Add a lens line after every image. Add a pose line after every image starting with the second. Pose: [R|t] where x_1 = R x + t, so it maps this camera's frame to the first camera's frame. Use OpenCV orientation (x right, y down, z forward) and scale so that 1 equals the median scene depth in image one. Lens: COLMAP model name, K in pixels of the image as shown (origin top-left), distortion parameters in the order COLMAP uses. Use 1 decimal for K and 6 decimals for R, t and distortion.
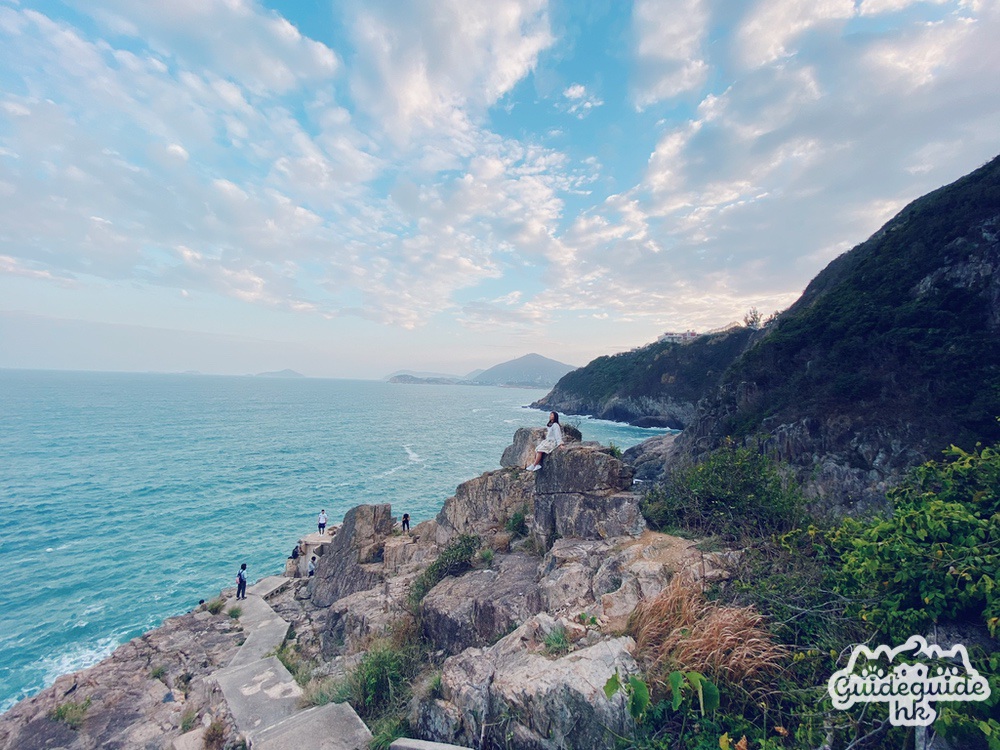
lens RADIAL K [[402.9, 0, 496.4], [0, 402.9, 369.6], [0, 0, 1]] dist [0.010600, -0.016257]
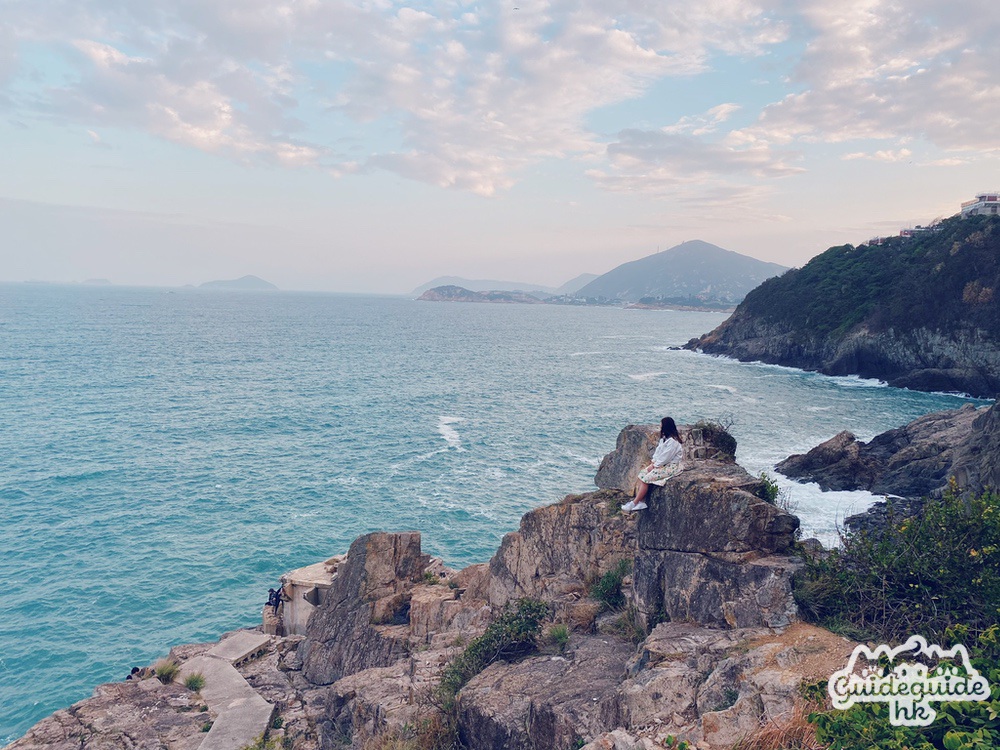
lens RADIAL K [[756.9, 0, 494.7], [0, 756.9, 363.6], [0, 0, 1]] dist [0.012049, -0.008023]
pose [[0.986233, 0.011904, -0.164934, 0.046709], [0.007485, 0.993170, 0.116439, -0.073410], [0.165193, -0.116070, 0.979407, -0.100497]]
